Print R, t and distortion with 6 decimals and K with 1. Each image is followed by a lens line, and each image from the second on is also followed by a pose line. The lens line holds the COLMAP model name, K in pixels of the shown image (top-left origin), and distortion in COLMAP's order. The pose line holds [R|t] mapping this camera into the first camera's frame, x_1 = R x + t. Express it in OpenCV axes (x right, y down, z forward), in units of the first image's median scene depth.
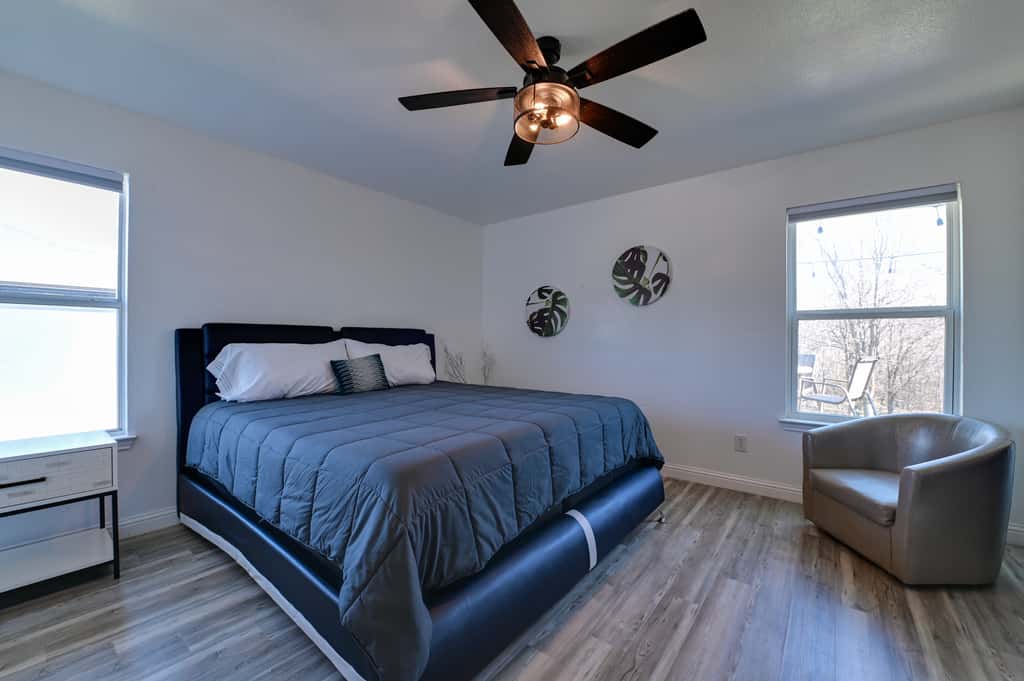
lens RADIAL K [[408.7, 0, 514.7], [0, 408.7, 341.0], [0, 0, 1]] dist [-0.016788, -0.000802]
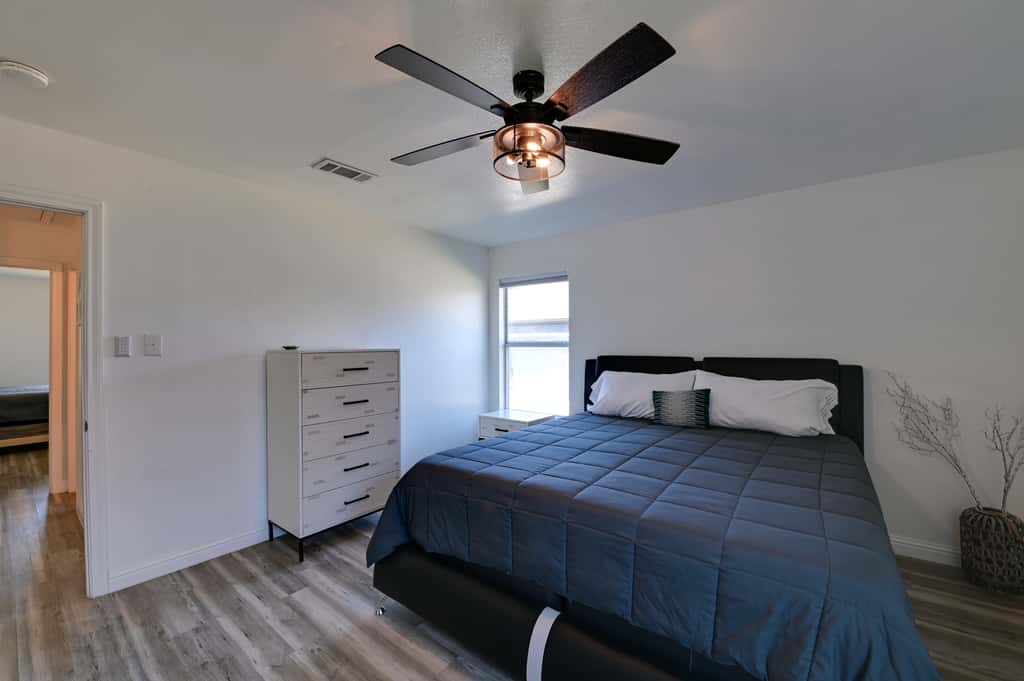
lens RADIAL K [[408.7, 0, 514.7], [0, 408.7, 341.0], [0, 0, 1]] dist [-0.016788, -0.000802]
pose [[0.006493, -0.010441, -0.999924, 0.689522], [0.004612, 0.999935, -0.010411, -0.080668], [0.999968, -0.004544, 0.006541, 0.663959]]
